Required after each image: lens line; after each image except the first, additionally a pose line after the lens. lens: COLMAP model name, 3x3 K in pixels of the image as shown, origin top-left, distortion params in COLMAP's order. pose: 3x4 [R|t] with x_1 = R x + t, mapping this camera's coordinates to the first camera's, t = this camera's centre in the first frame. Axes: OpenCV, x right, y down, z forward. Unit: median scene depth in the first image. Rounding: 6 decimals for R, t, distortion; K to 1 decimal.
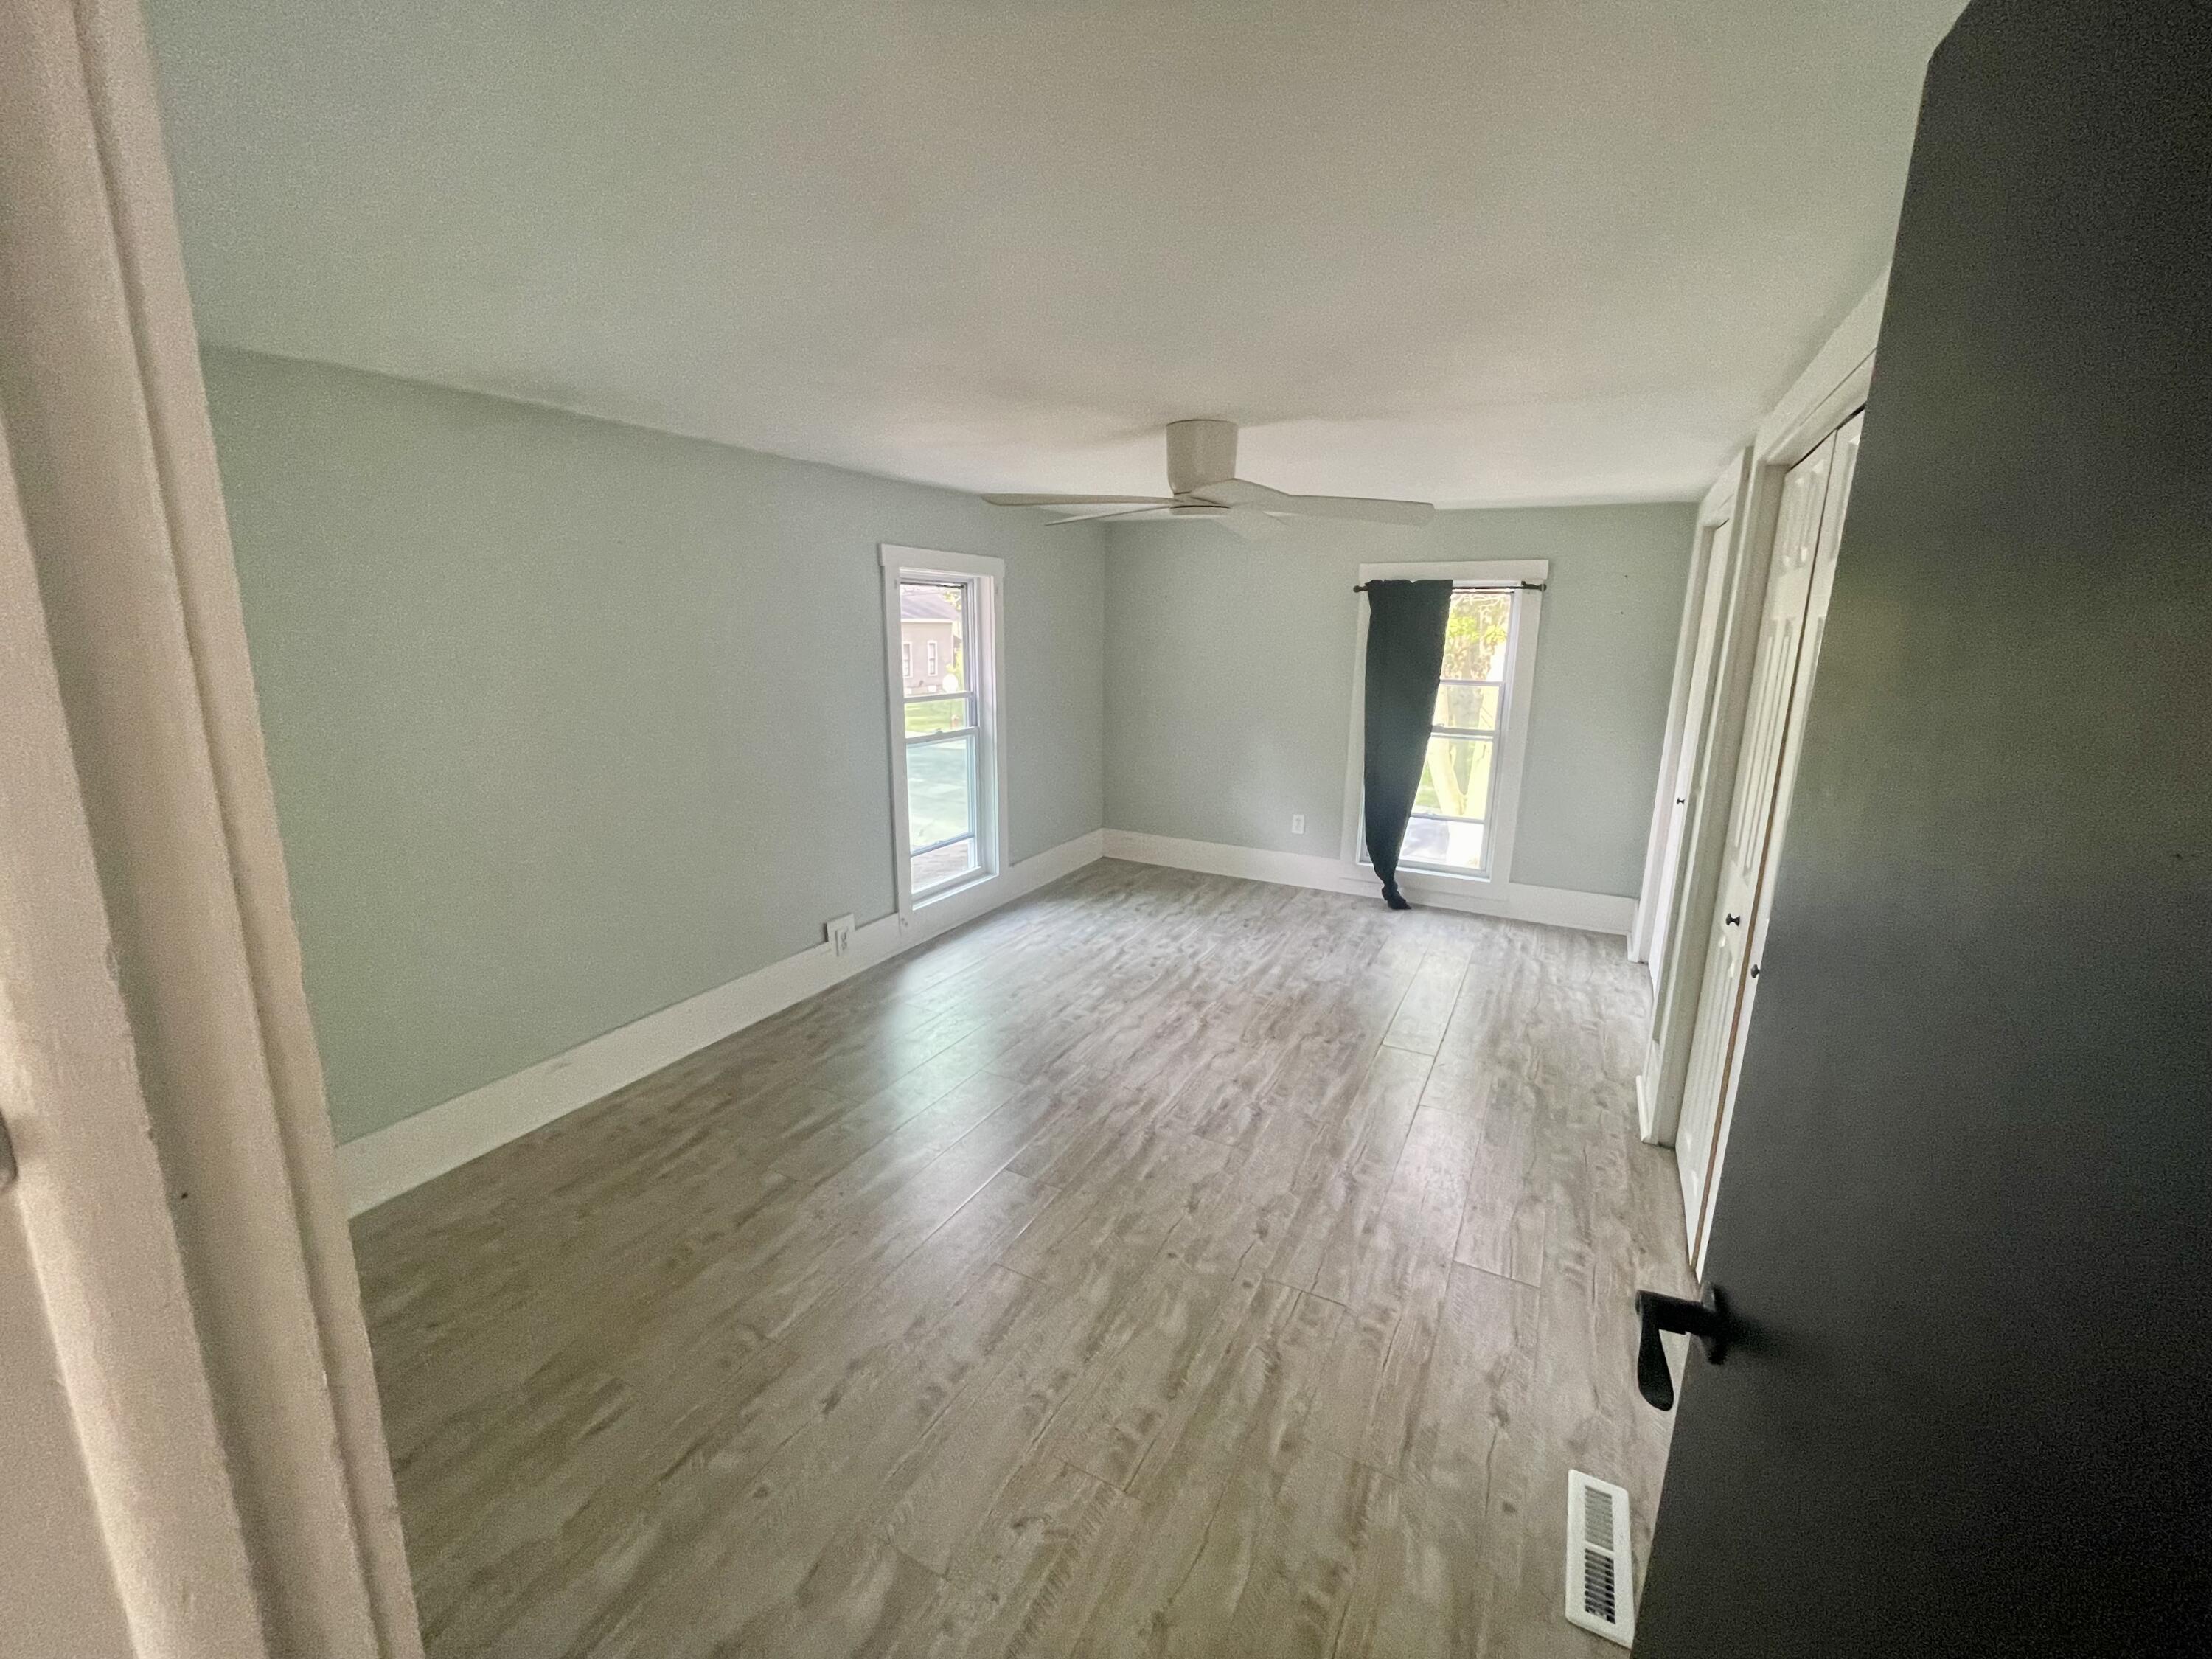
lens RADIAL K [[889.0, 0, 1088.1], [0, 889.0, 818.3], [0, 0, 1]] dist [-0.003067, 0.000619]
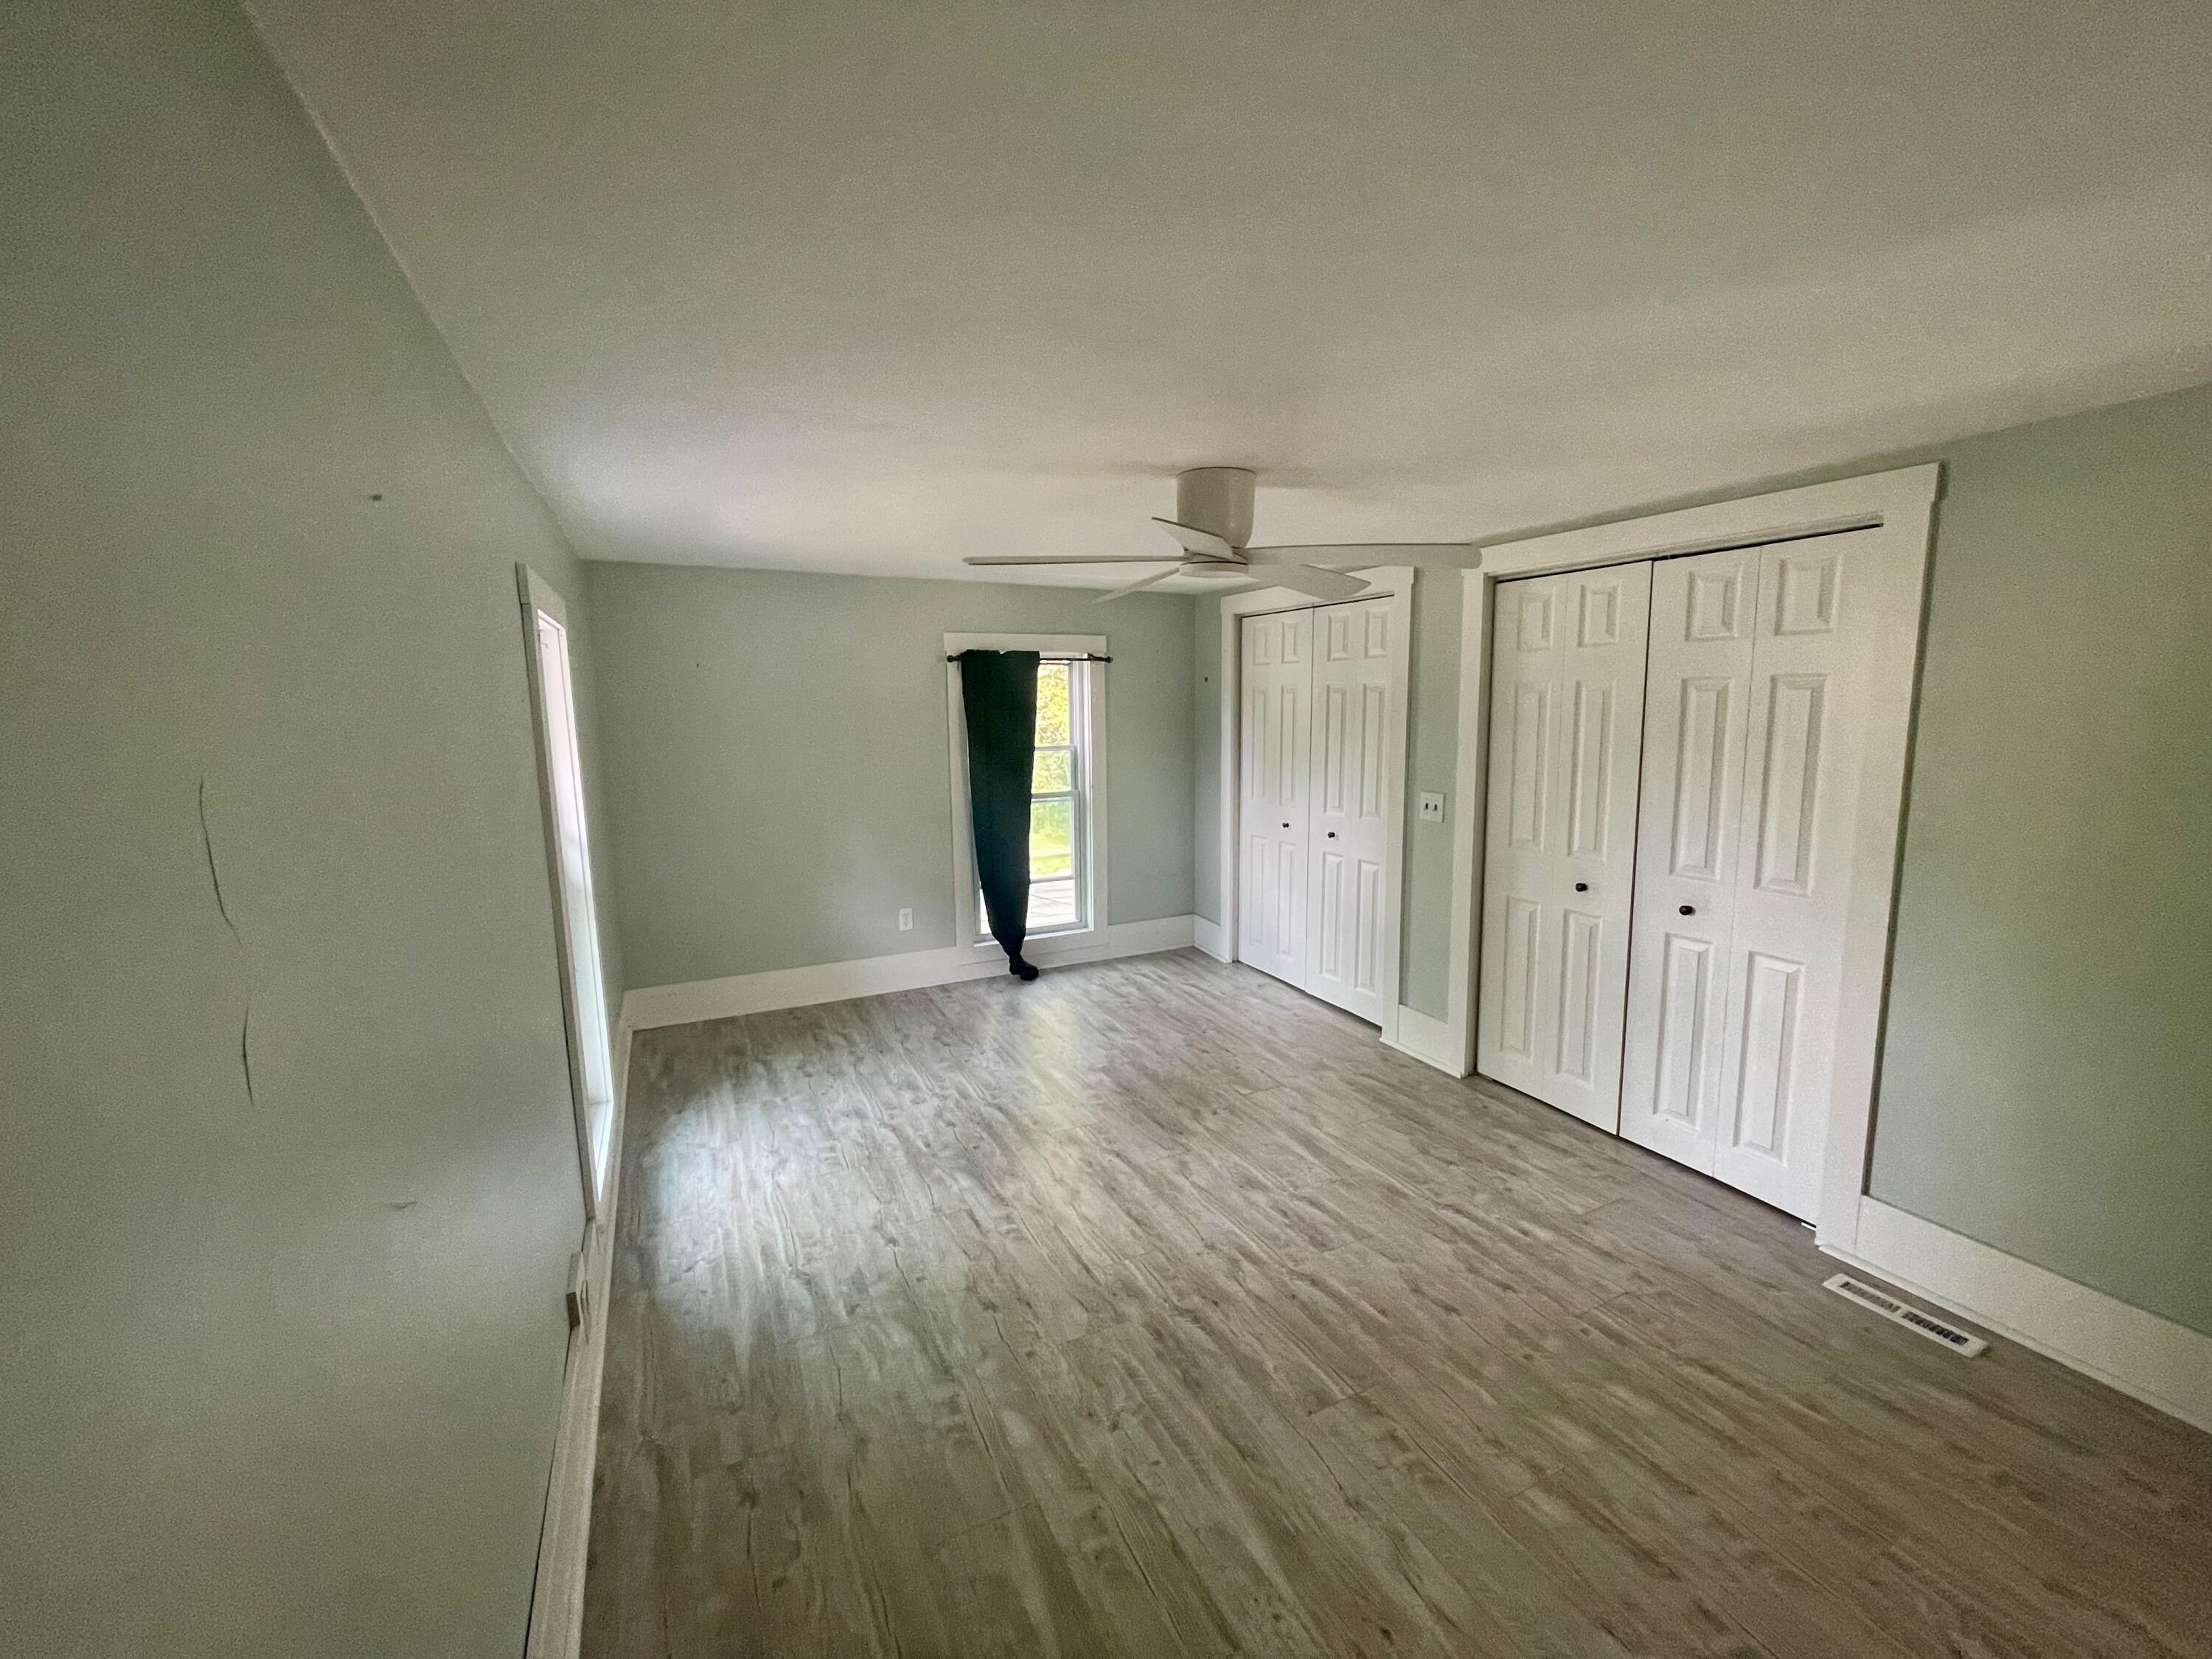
lens RADIAL K [[889.0, 0, 1102.7], [0, 889.0, 840.4], [0, 0, 1]] dist [-0.003067, 0.000619]
pose [[0.577460, -0.150157, 0.802492, -0.409261], [0.193650, 0.980082, 0.044039, -0.084278], [-0.793120, 0.129972, 0.595036, 0.355110]]
